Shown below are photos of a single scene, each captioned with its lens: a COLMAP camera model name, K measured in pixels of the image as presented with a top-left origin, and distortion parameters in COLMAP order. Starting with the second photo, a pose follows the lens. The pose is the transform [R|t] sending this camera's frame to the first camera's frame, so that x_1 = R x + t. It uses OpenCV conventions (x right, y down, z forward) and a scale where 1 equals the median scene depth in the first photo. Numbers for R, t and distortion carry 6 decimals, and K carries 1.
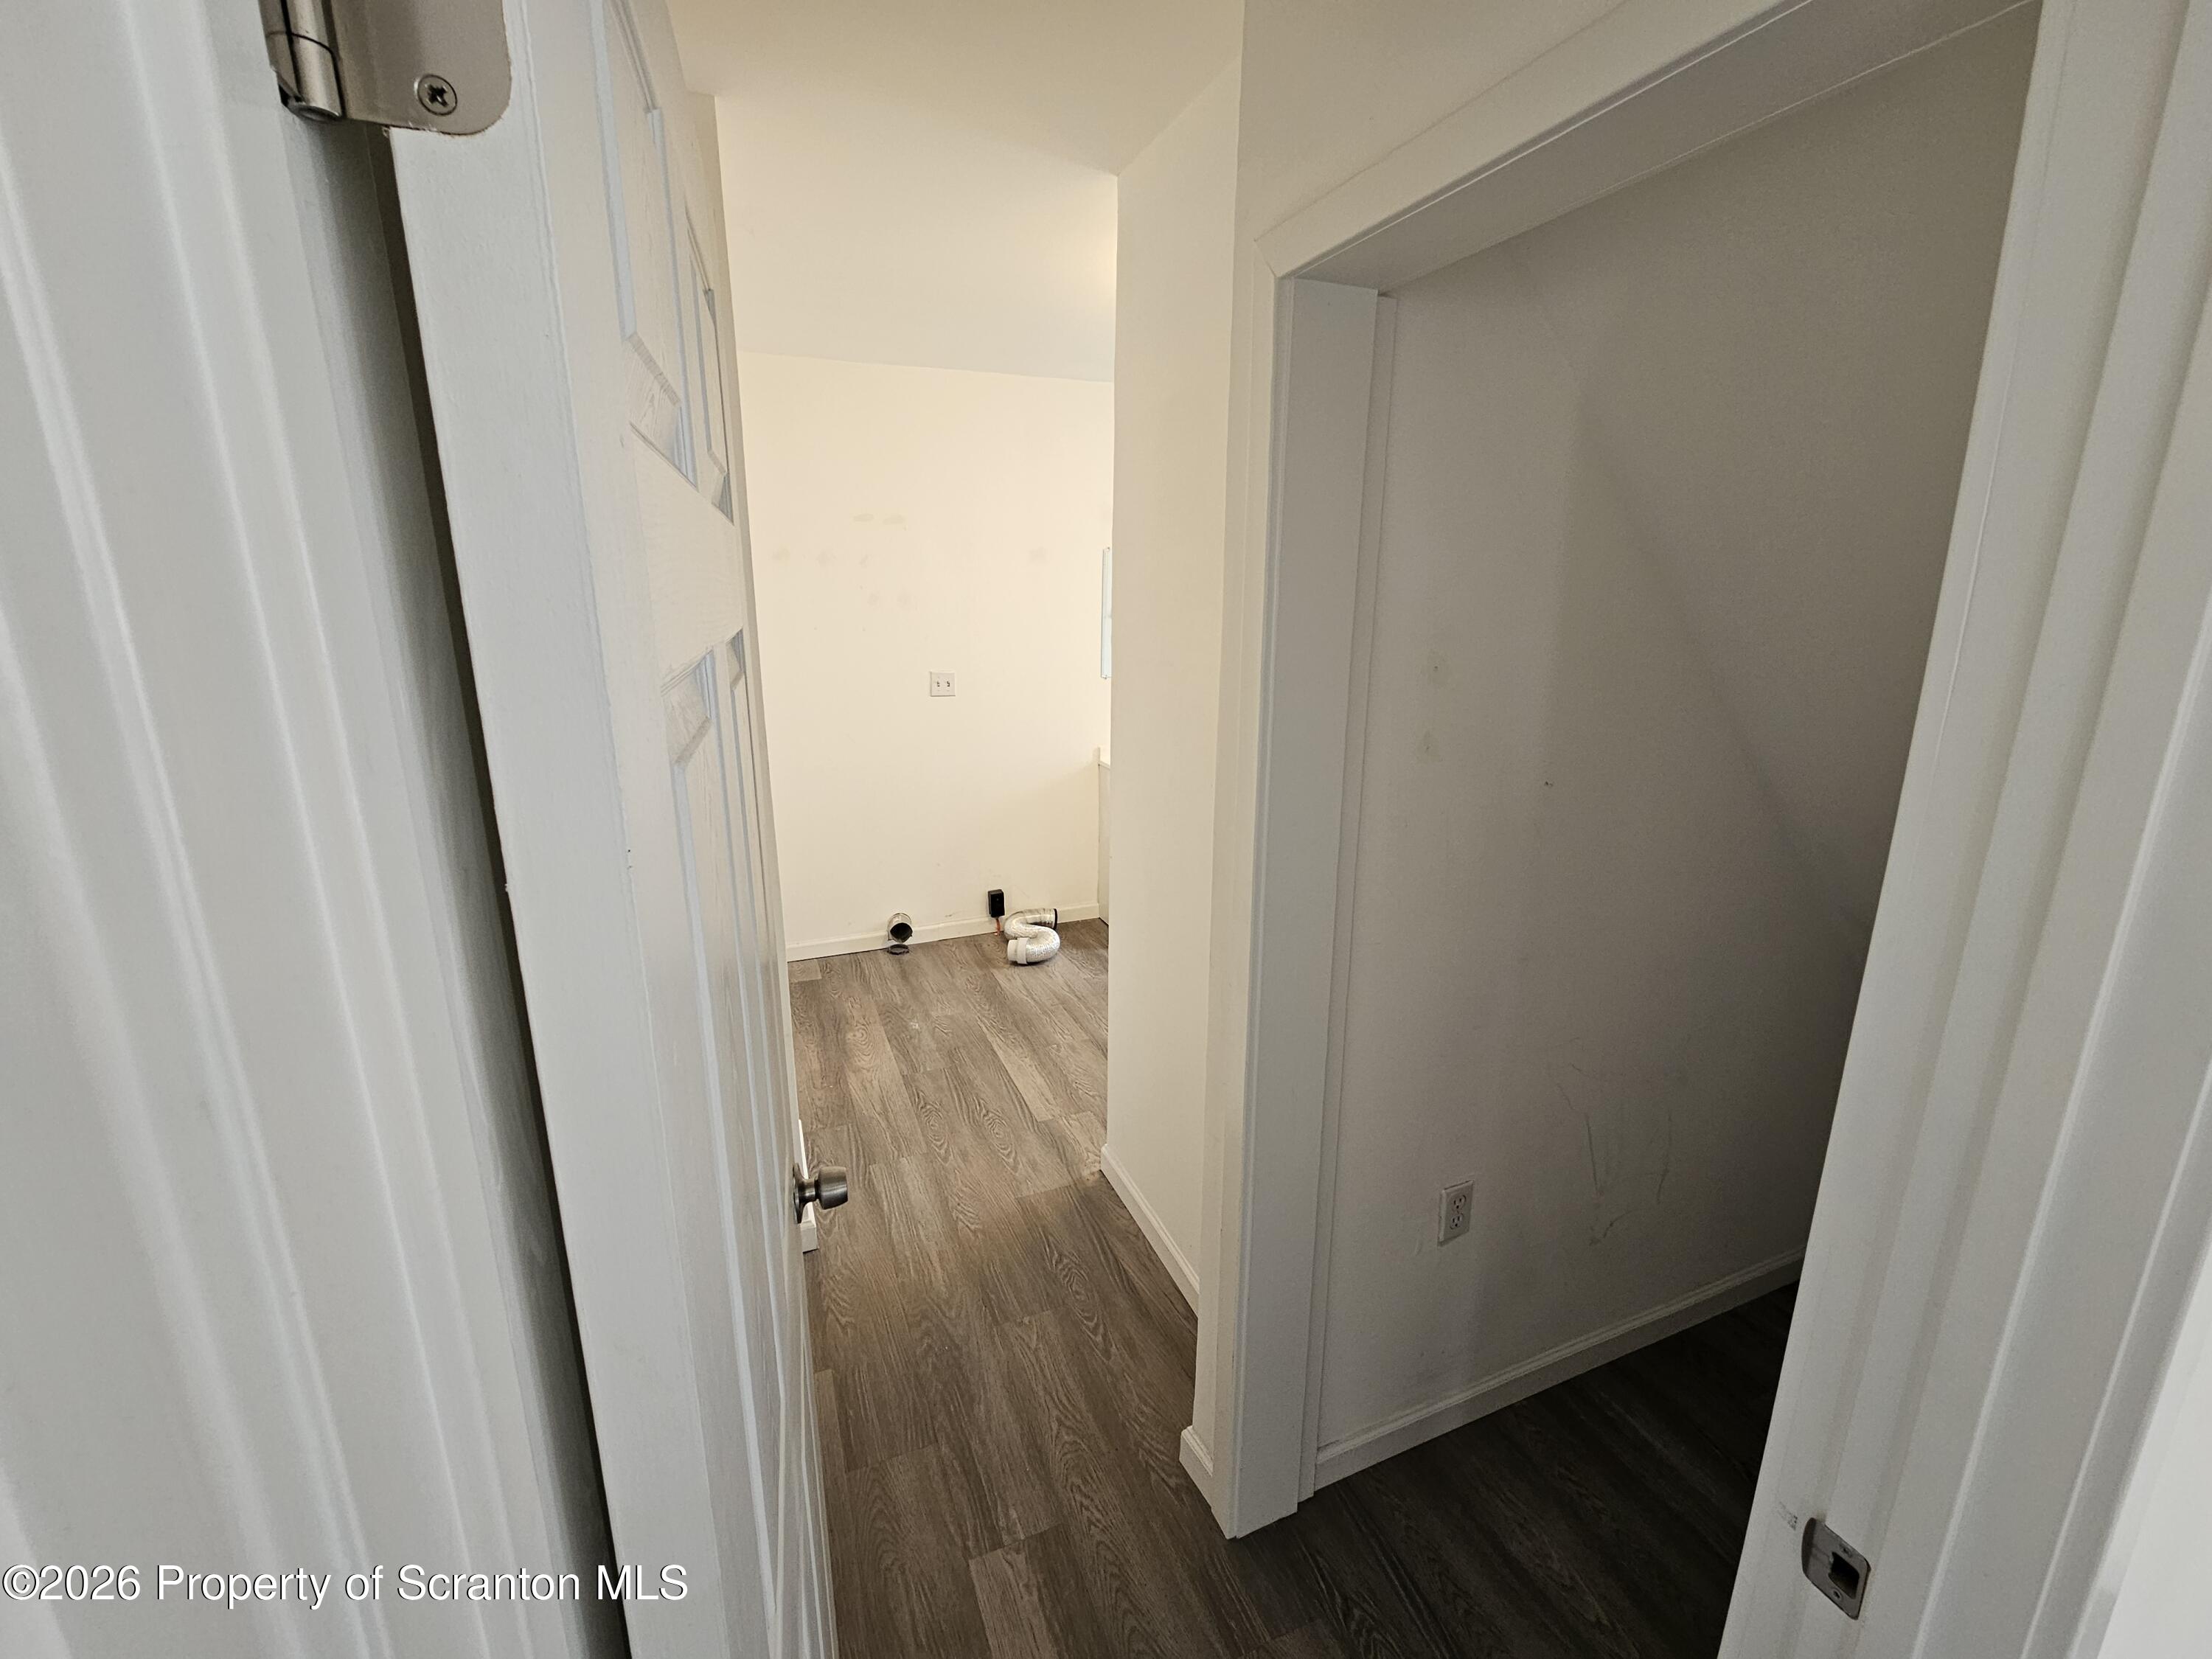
lens RADIAL K [[905.0, 0, 1104.0], [0, 905.0, 814.0], [0, 0, 1]] dist [-0.002366, -0.000219]
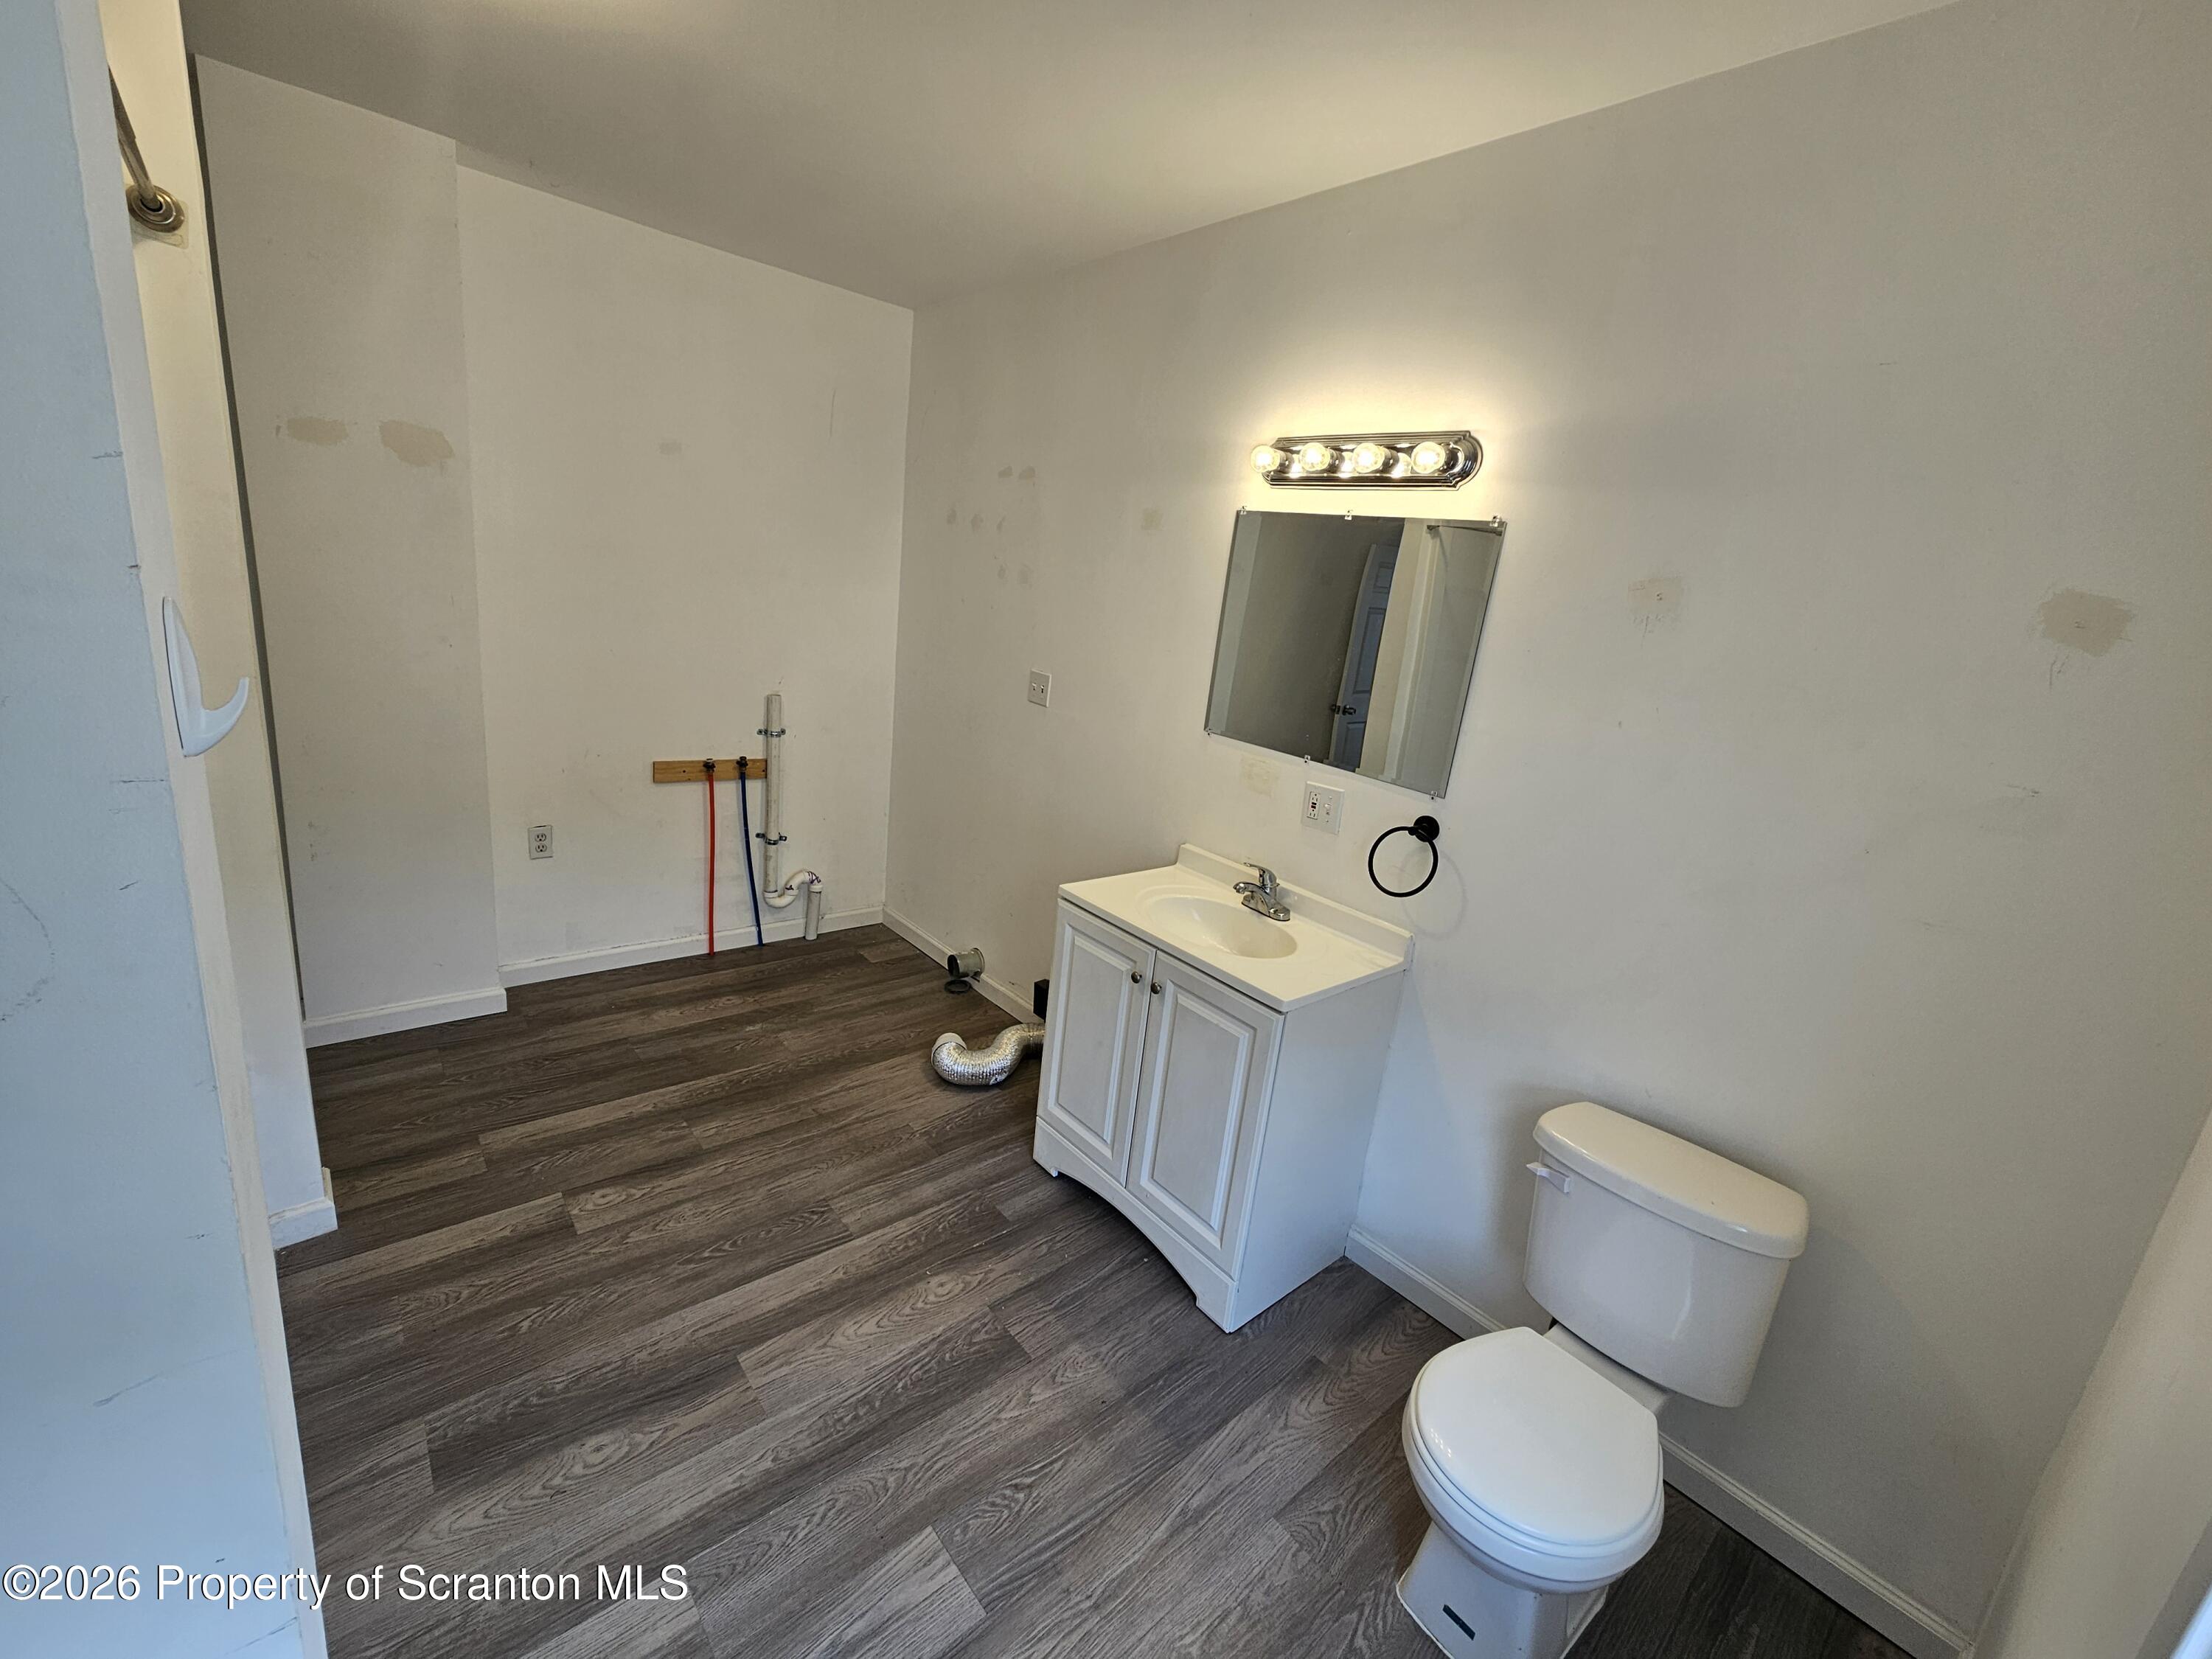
lens RADIAL K [[905.0, 0, 1106.3], [0, 905.0, 821.7], [0, 0, 1]] dist [-0.002366, -0.000219]
pose [[0.328931, 0.281979, -0.901273, 0.666956], [-0.337932, 0.926329, 0.166486, -0.224555], [0.881820, 0.249806, 0.399988, 0.927114]]
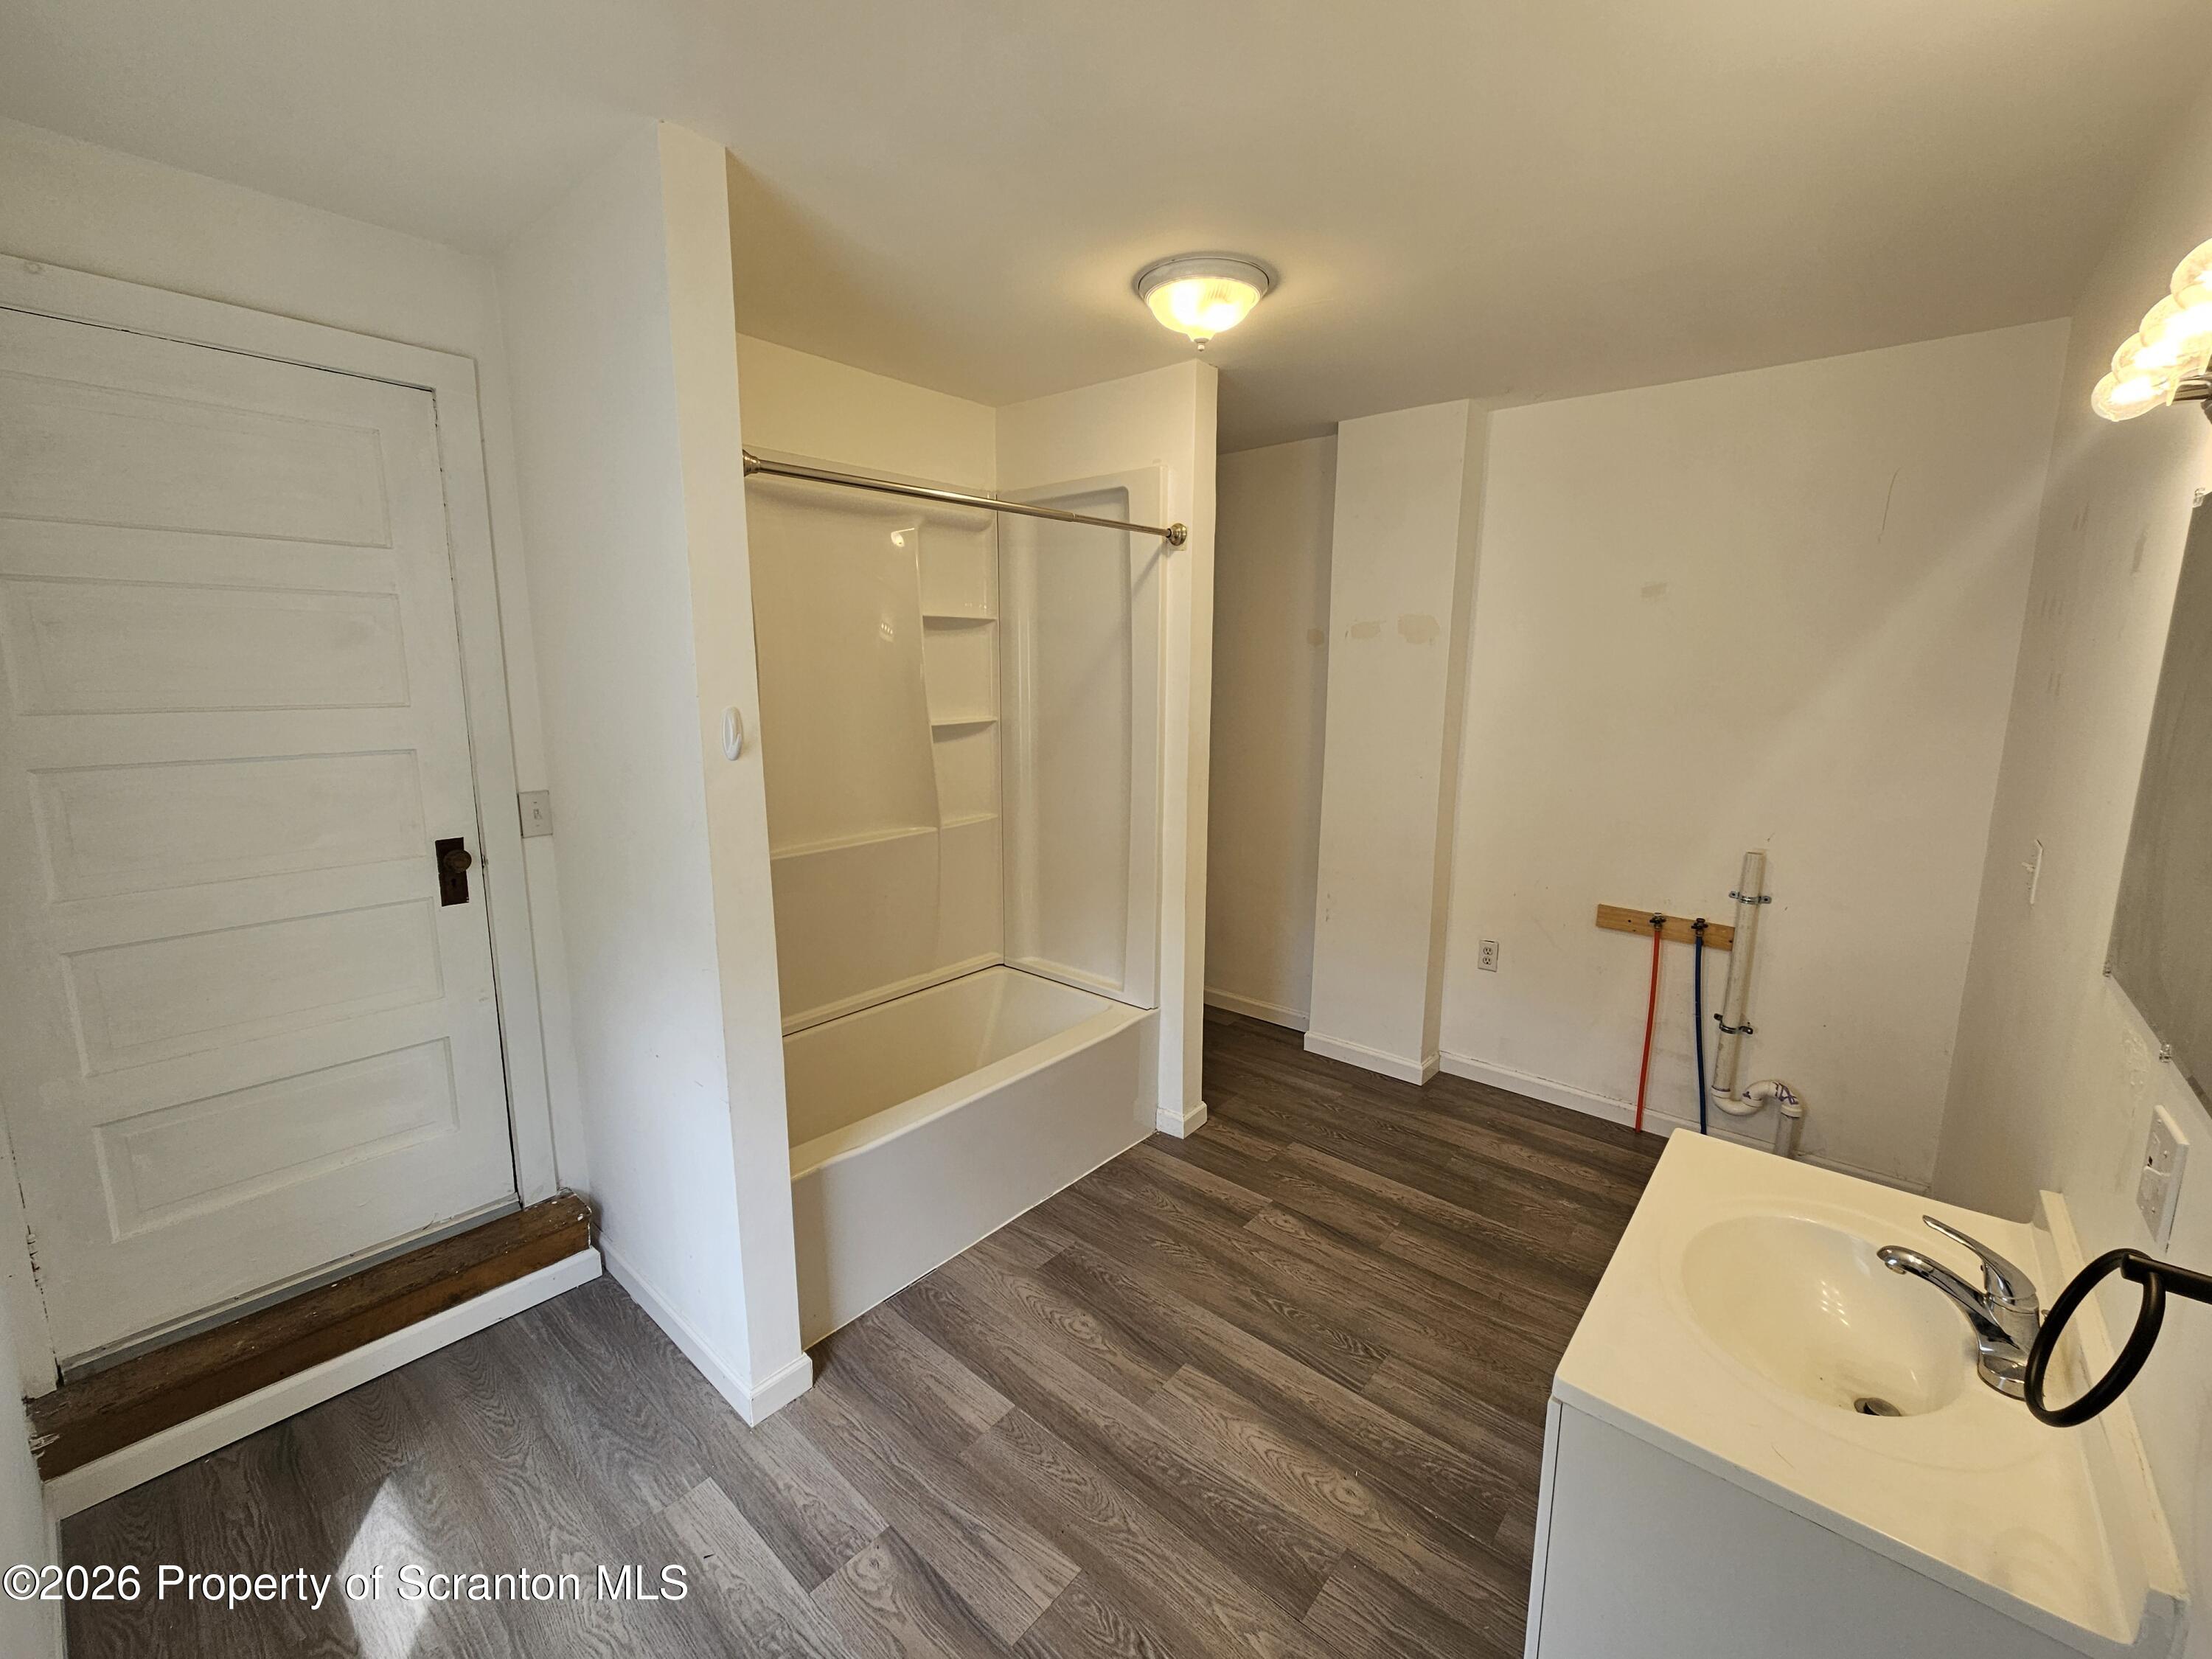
lens RADIAL K [[905.0, 0, 1114.5], [0, 905.0, 842.9], [0, 0, 1]] dist [-0.002366, -0.000219]
pose [[-0.881939, 0.089251, -0.462837, 0.496031], [-0.117045, 0.909691, 0.398451, -0.333833], [0.456601, 0.405582, -0.791845, 1.357583]]
